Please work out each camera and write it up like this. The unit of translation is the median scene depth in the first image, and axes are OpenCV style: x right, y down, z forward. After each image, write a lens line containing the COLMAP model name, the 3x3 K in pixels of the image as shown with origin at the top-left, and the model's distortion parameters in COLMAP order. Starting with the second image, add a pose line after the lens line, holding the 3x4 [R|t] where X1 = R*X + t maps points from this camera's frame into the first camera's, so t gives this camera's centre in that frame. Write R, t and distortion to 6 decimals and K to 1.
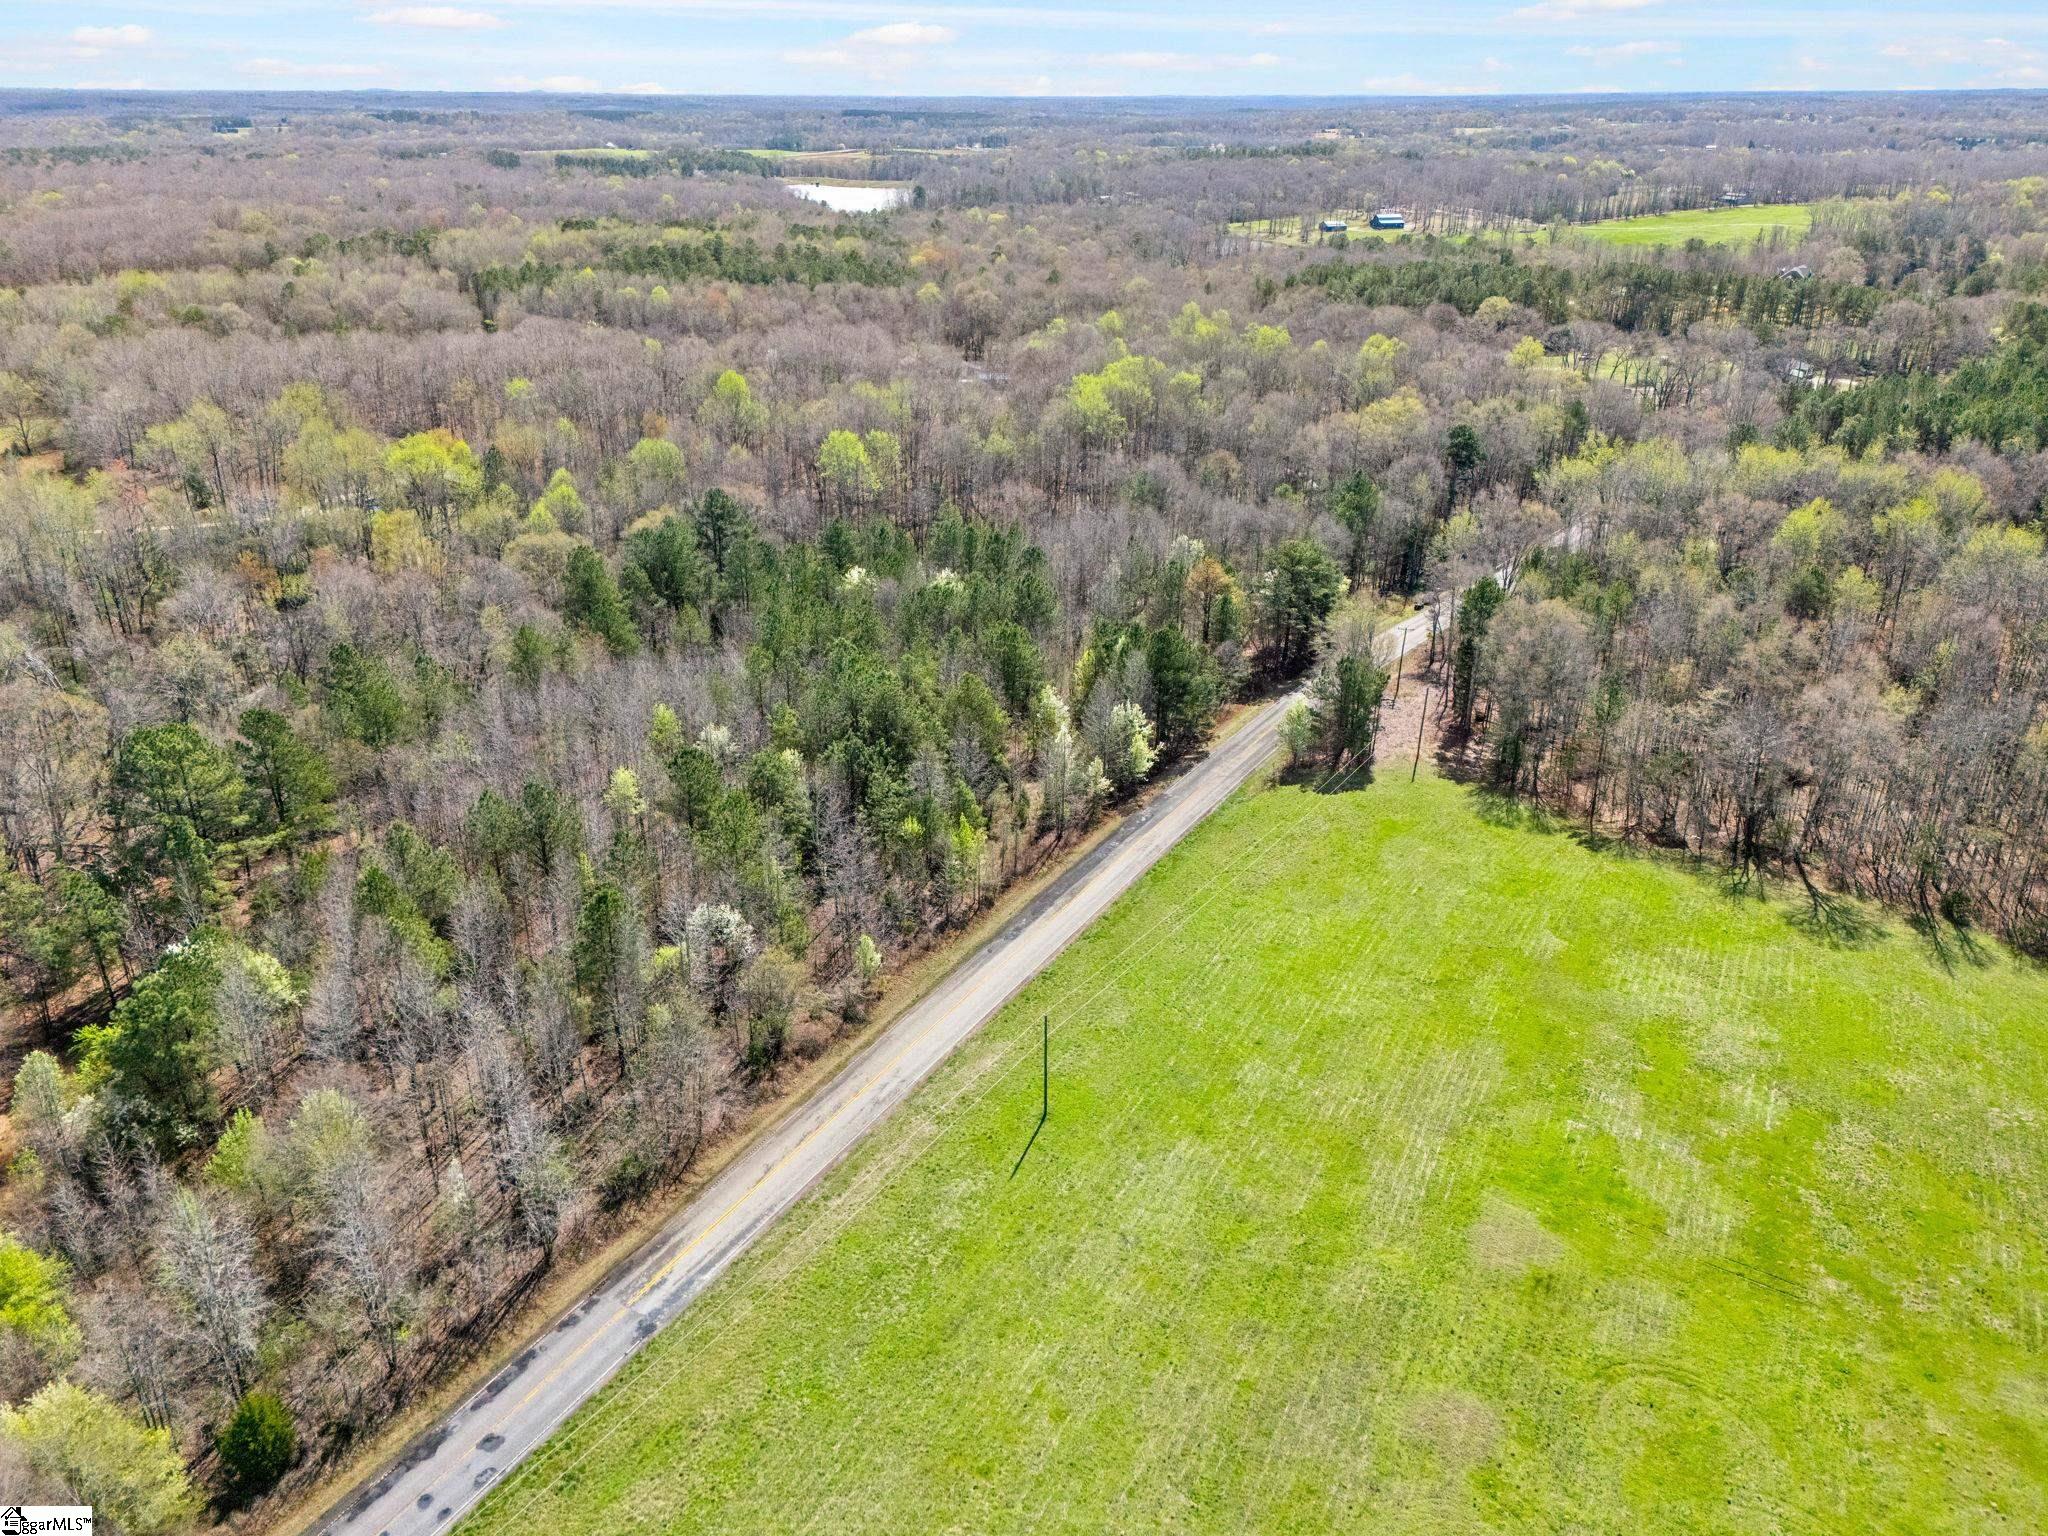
lens RADIAL K [[1528.7, 0, 1021.1], [0, 1528.7, 768.7], [0, 0, 1]] dist [0.075795, -0.064929]
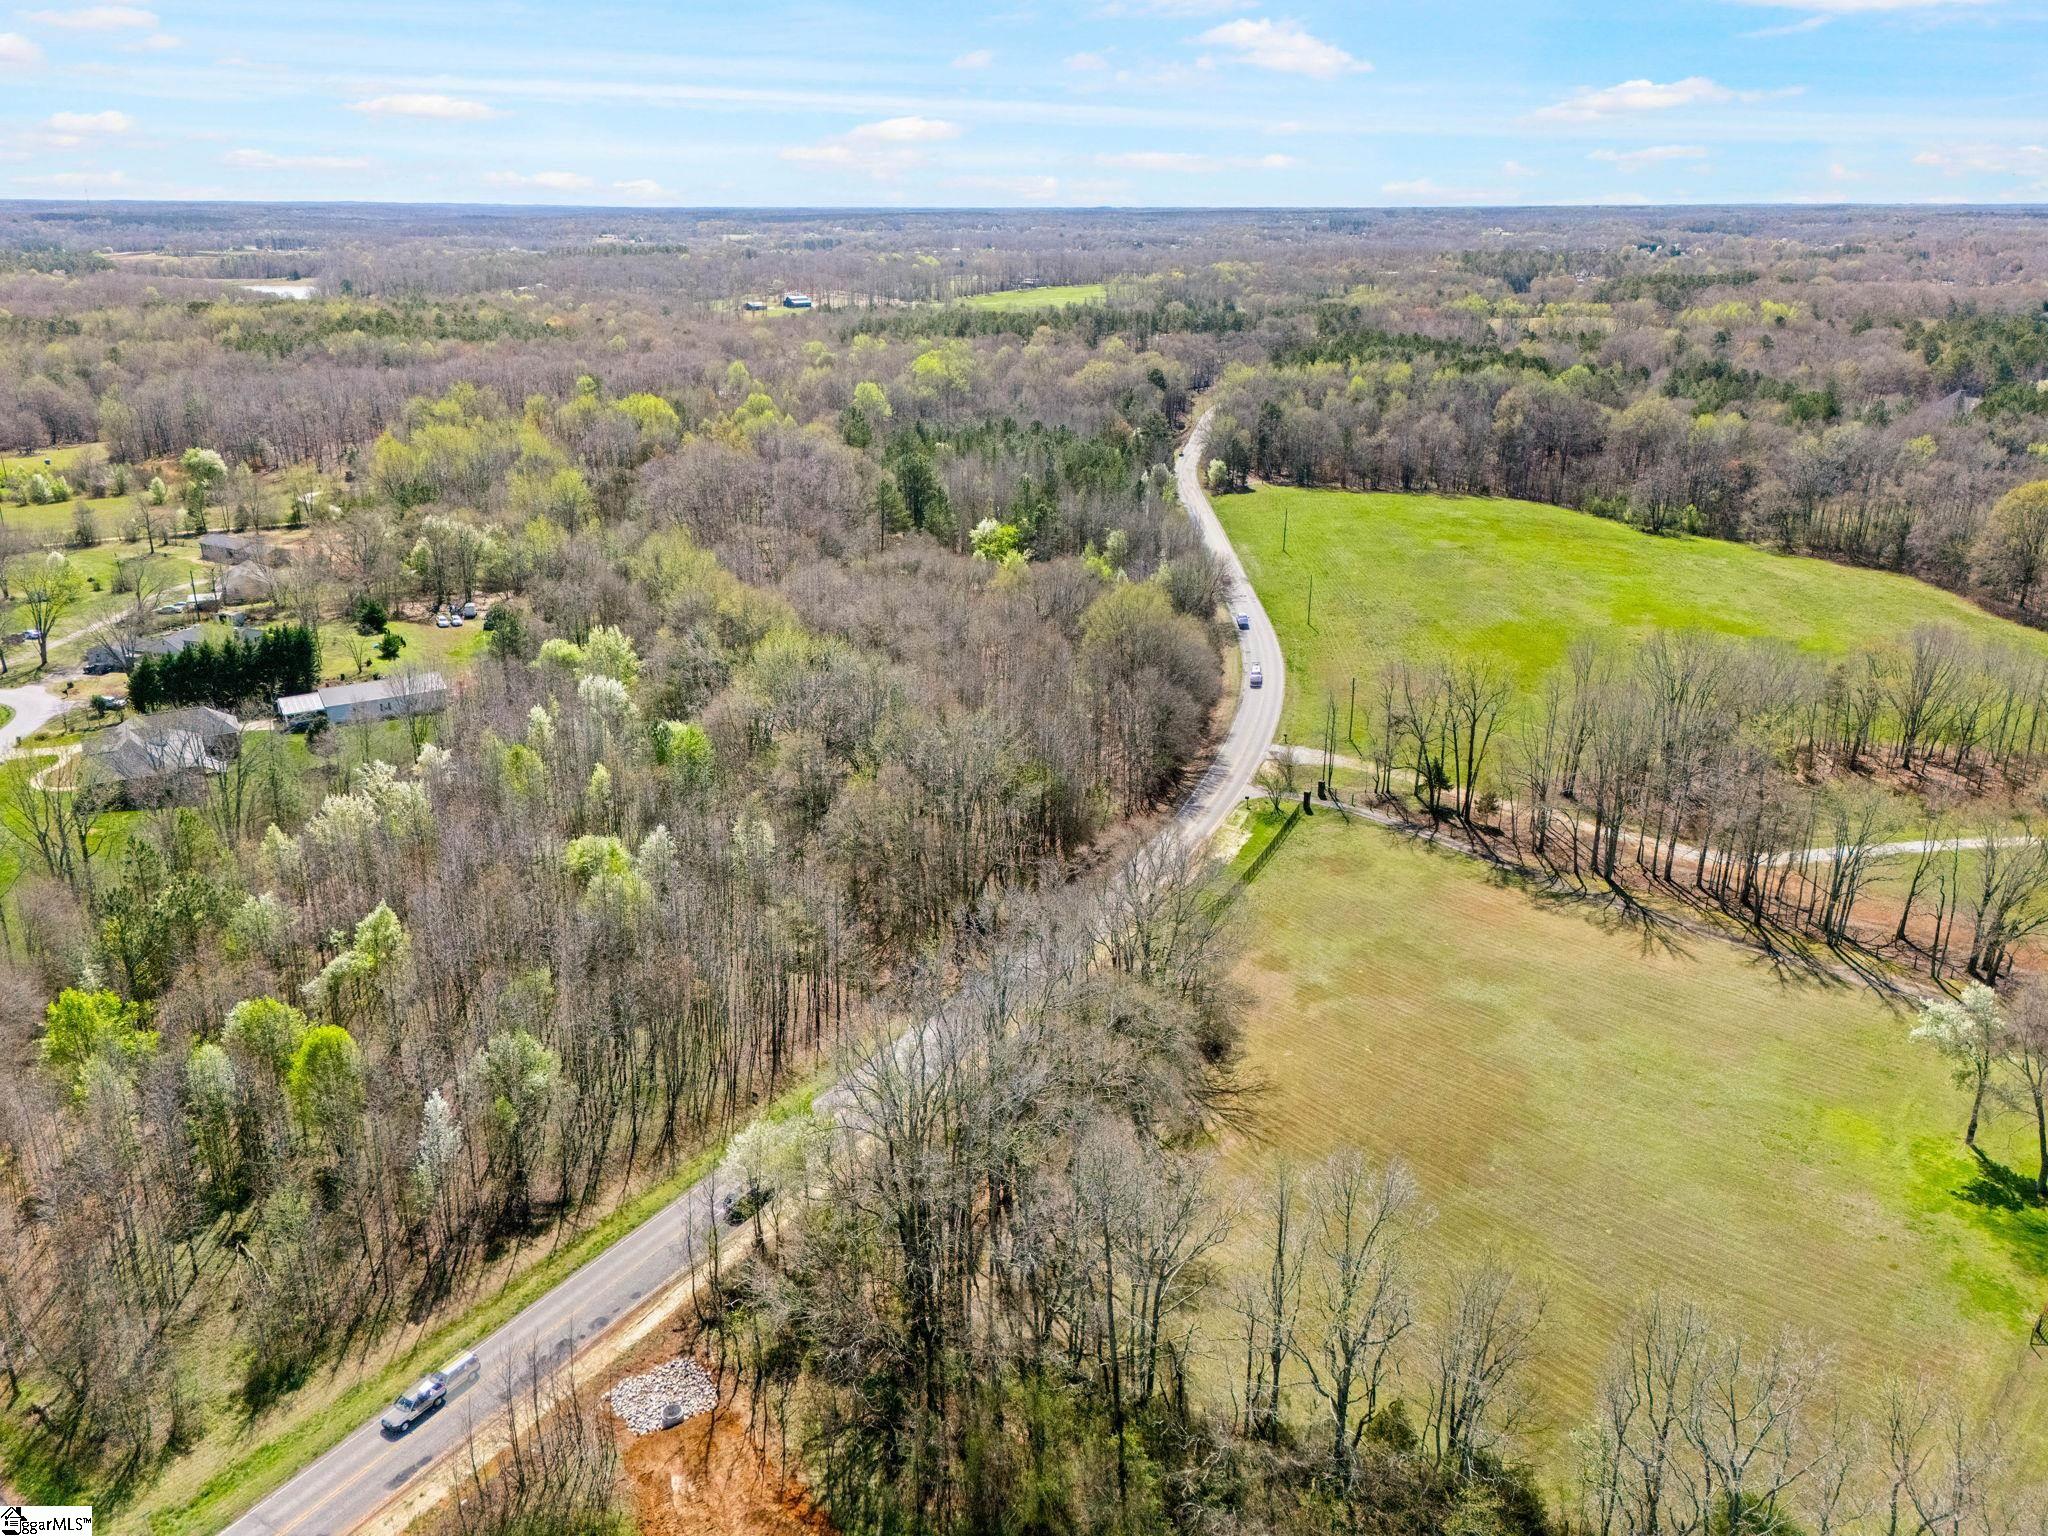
lens RADIAL K [[1528.7, 0, 1021.1], [0, 1528.7, 768.7], [0, 0, 1]] dist [0.075795, -0.064929]
pose [[0.887080, -0.158416, 0.433583, -0.453675], [0.184572, 0.982643, -0.018599, 0.157528], [-0.423111, 0.096526, 0.900922, -0.340837]]
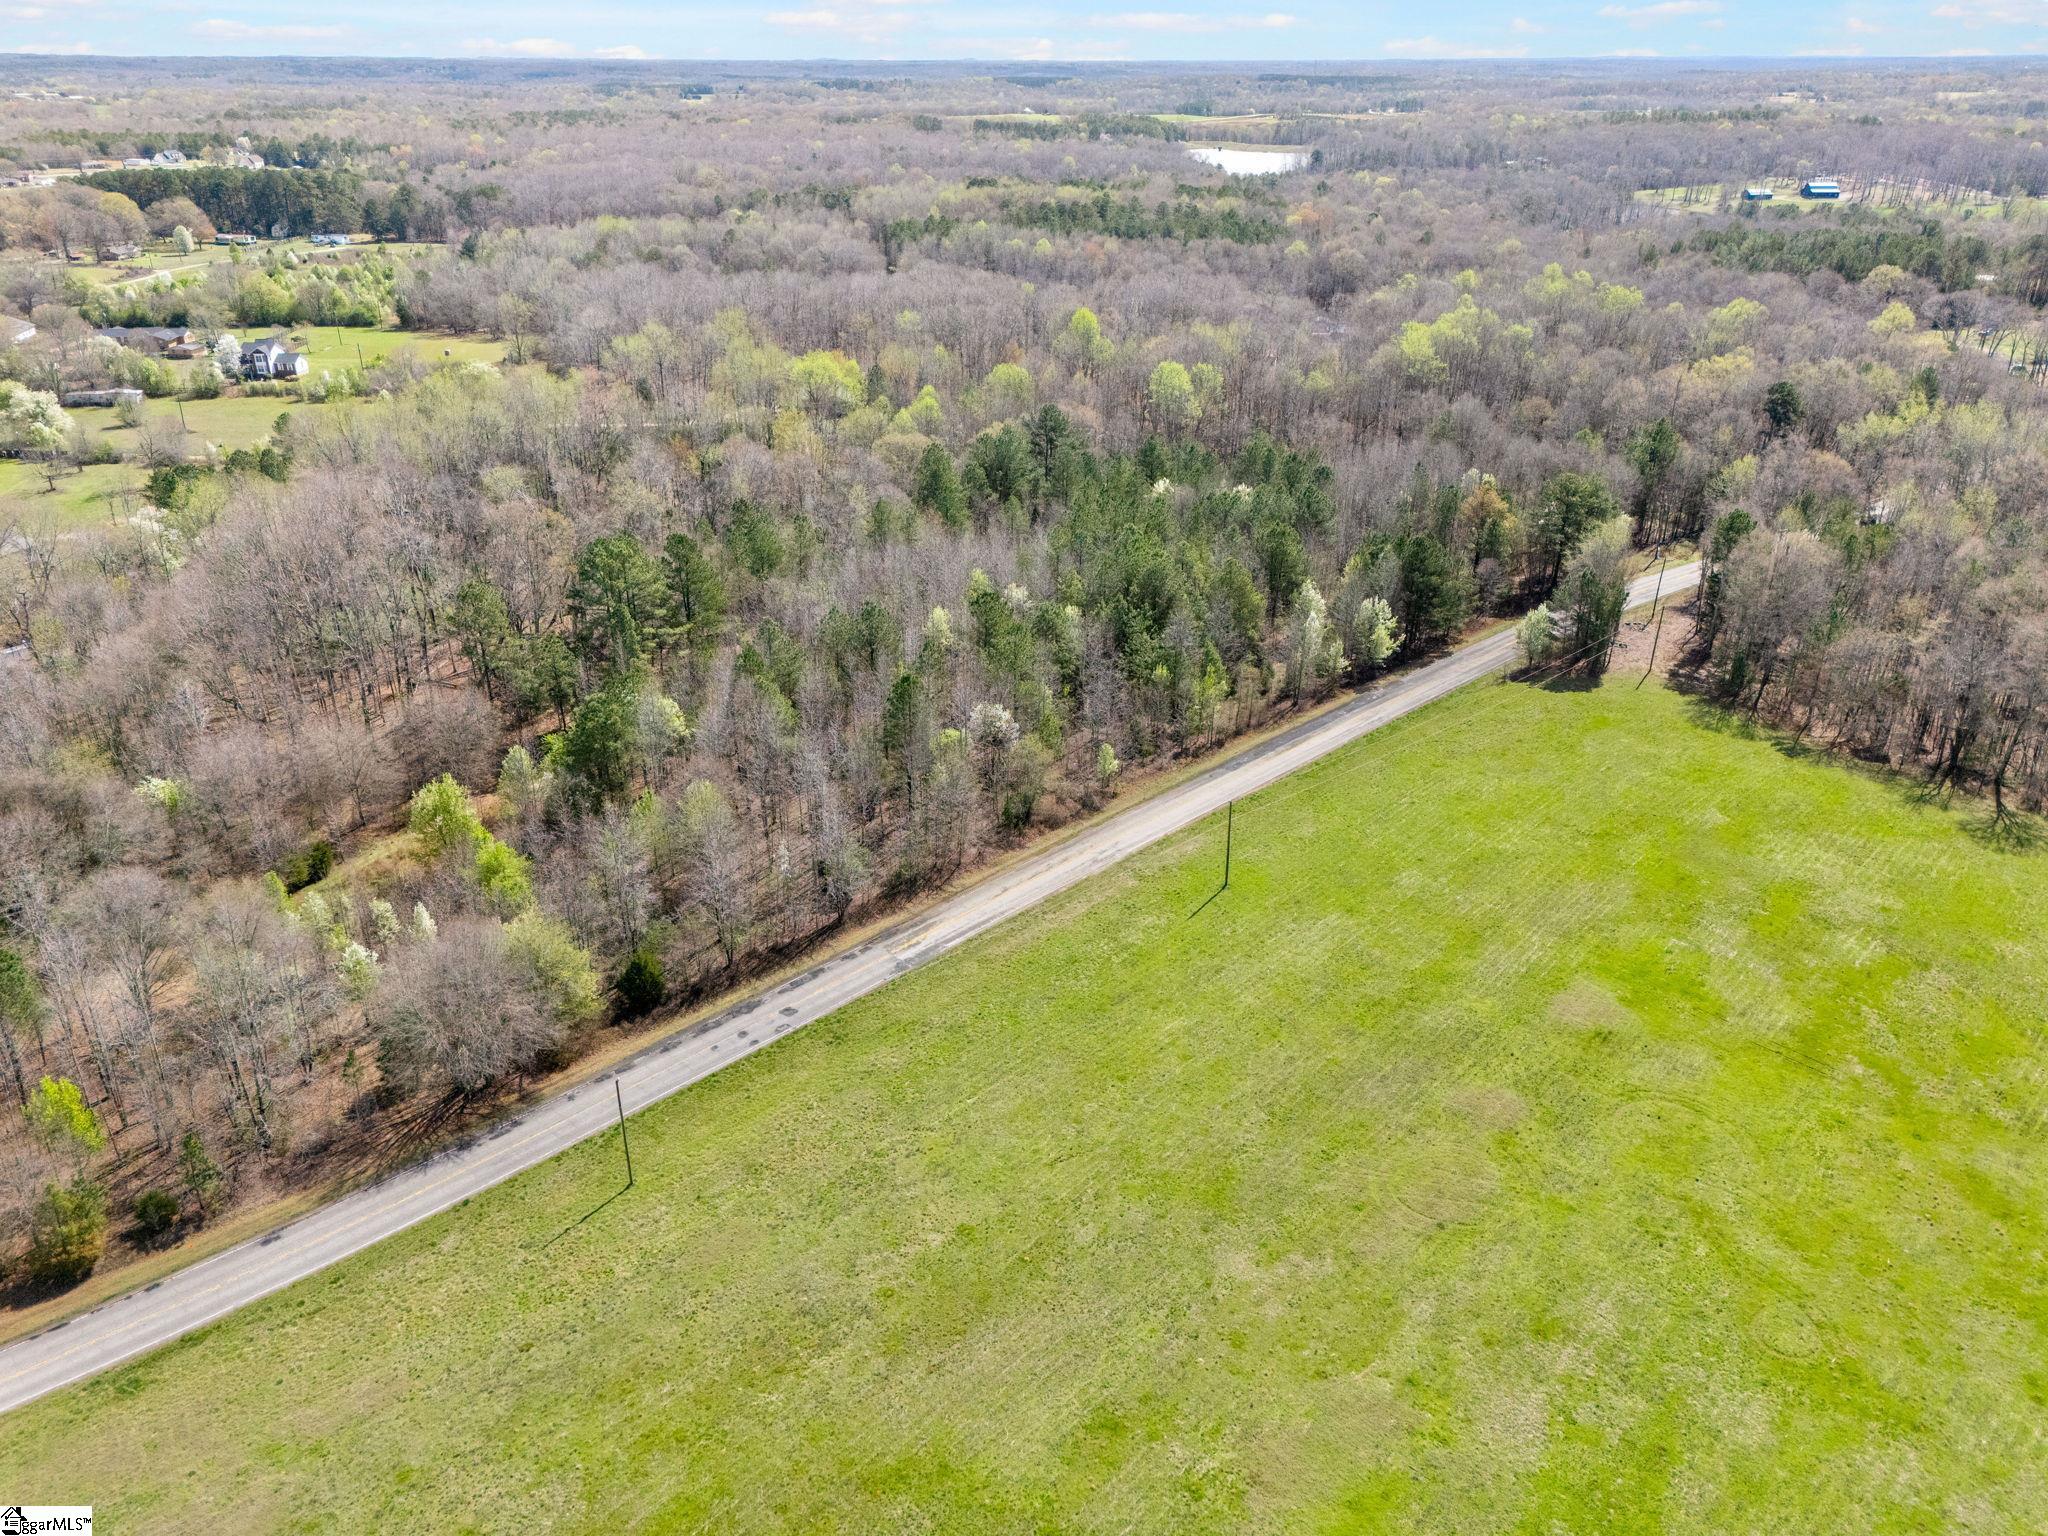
lens RADIAL K [[1528.7, 0, 1021.1], [0, 1528.7, 768.7], [0, 0, 1]] dist [0.075795, -0.064929]
pose [[0.969467, 0.102049, -0.222981, 0.033138], [-0.097862, 0.994754, 0.029774, 0.030273], [0.224850, -0.007044, 0.974368, -0.068353]]
